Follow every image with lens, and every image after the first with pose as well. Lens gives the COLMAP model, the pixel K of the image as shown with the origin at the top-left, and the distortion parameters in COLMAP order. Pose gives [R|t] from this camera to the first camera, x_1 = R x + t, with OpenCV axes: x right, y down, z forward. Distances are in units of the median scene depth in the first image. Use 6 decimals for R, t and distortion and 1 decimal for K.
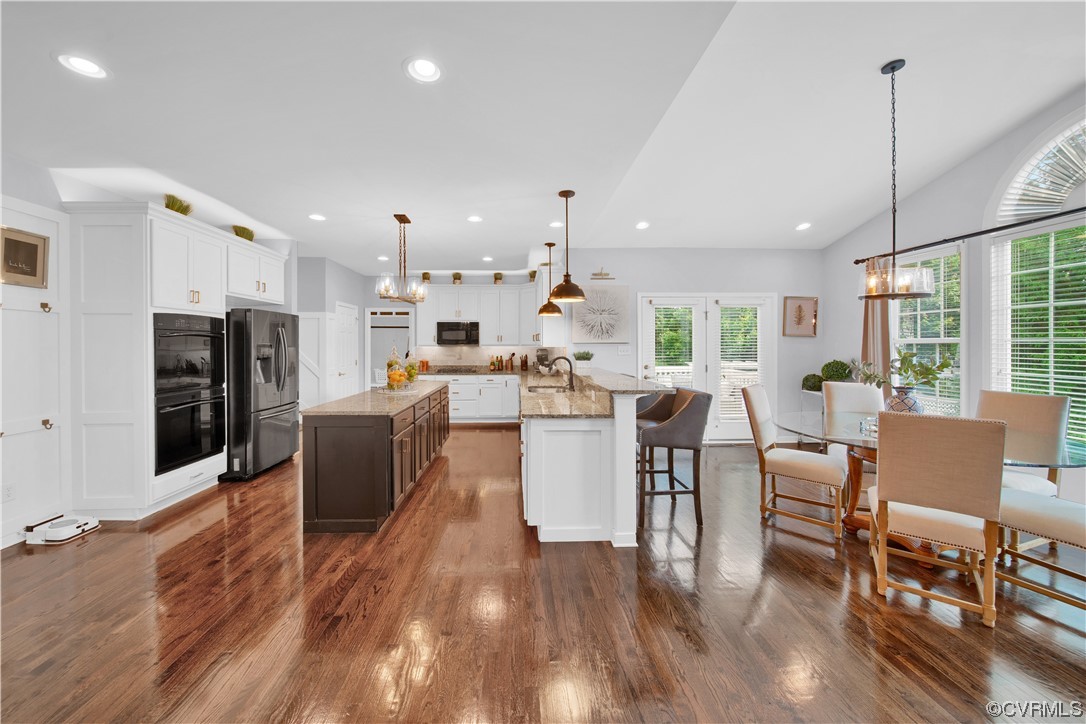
lens RADIAL K [[594.1, 0, 538.4], [0, 594.1, 357.2], [0, 0, 1]] dist [-0.002682, -0.000056]
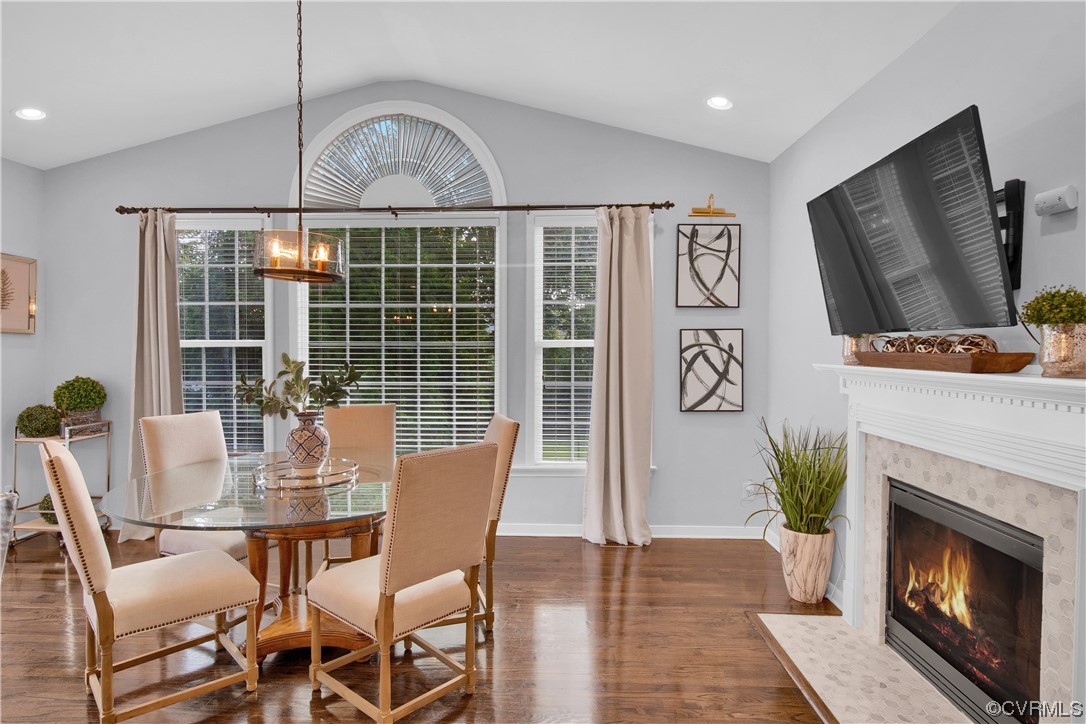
lens RADIAL K [[594.1, 0, 538.4], [0, 594.1, 357.2], [0, 0, 1]] dist [-0.002682, -0.000056]
pose [[0.068075, -0.013956, 0.997583, -0.032159], [0.022033, 0.999679, 0.012482, -0.013238], [-0.997437, 0.021130, 0.068361, 0.619392]]
